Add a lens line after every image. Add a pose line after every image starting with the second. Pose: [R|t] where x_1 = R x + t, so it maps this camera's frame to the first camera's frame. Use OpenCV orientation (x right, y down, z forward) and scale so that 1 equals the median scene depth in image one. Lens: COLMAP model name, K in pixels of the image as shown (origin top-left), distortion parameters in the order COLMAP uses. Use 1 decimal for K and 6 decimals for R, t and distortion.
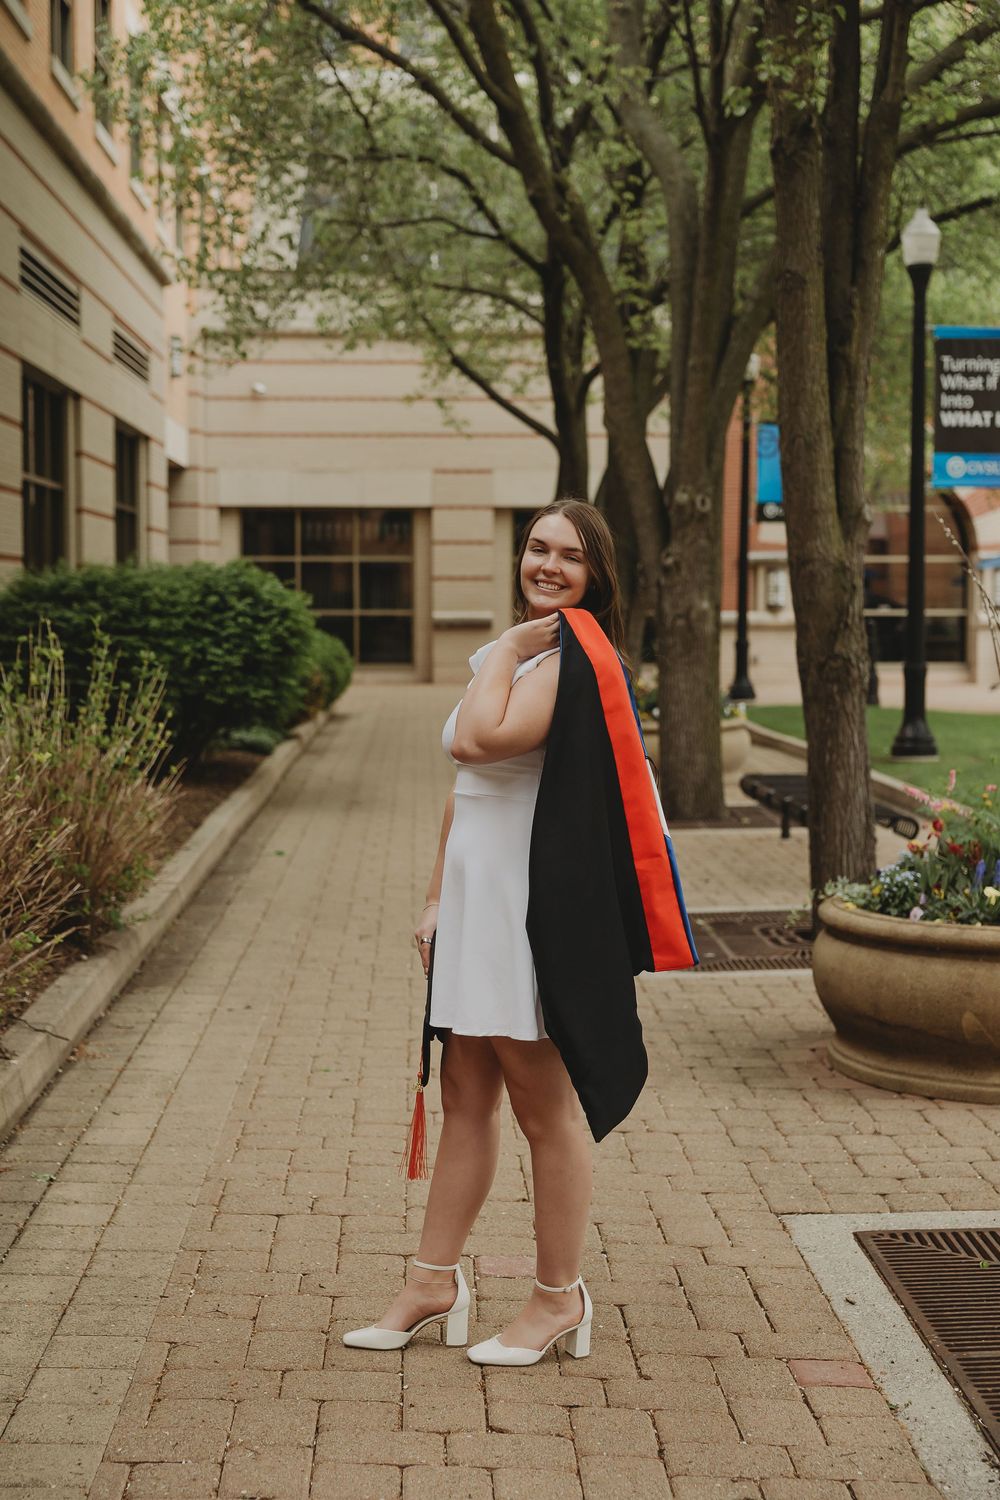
lens RADIAL K [[2217.9, 0, 502.8], [0, 2217.9, 723.2], [0, 0, 1]] dist [0.051093, -0.049474]
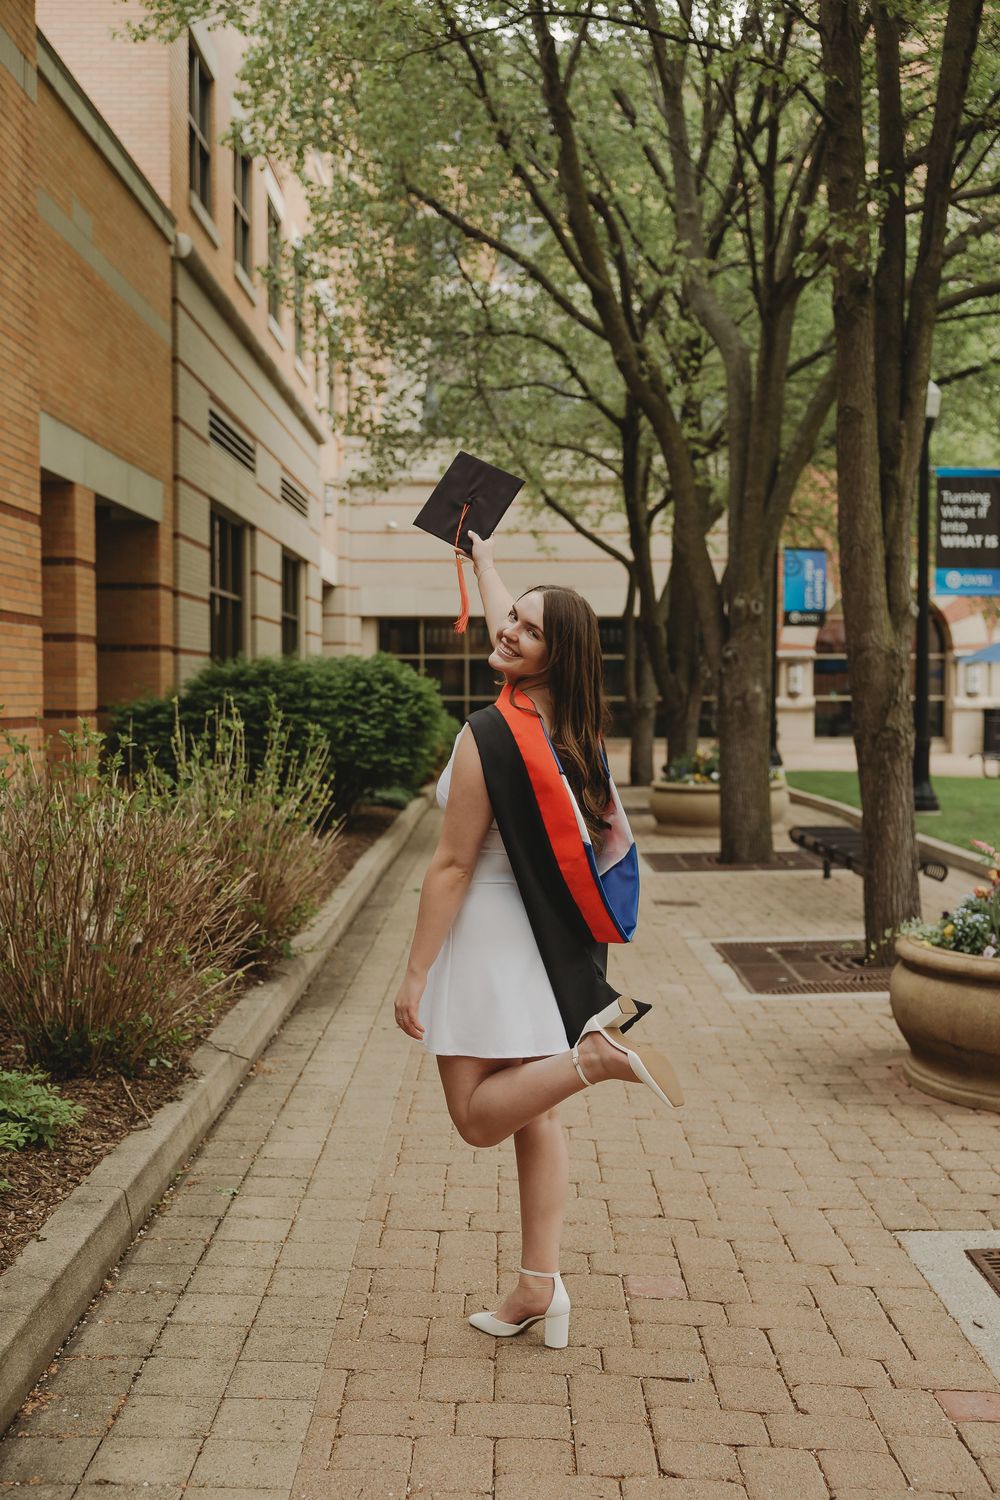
lens RADIAL K [[1673.8, 0, 528.4], [0, 1673.8, 760.5], [0, 0, 1]] dist [0.010502, 0.001182]
pose [[0.999707, 0.000550, -0.024218, -0.022091], [-0.000900, 0.999896, -0.014426, 0.000175], [0.024208, 0.014443, 0.999603, 0.100933]]
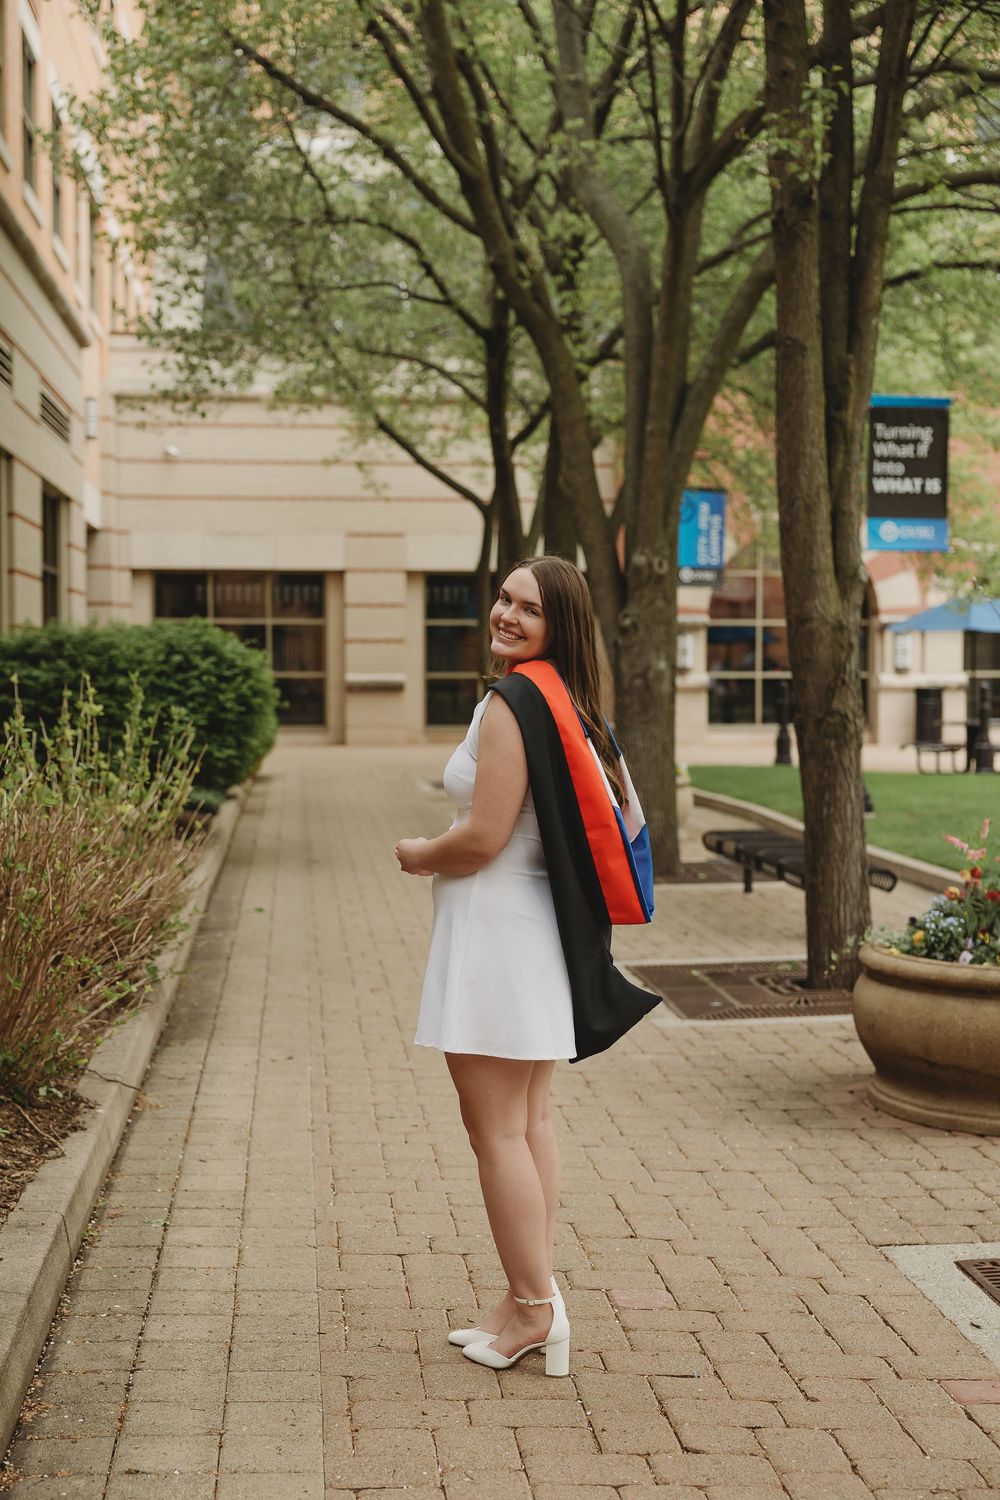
lens RADIAL K [[2202.2, 0, 527.5], [0, 2202.2, 772.5], [0, 0, 1]] dist [0.030447, -0.006221]
pose [[0.997358, -0.002427, 0.072606, -0.069037], [0.002918, 0.999974, -0.006650, 0.004334], [-0.072588, 0.006844, 0.997339, -0.007648]]
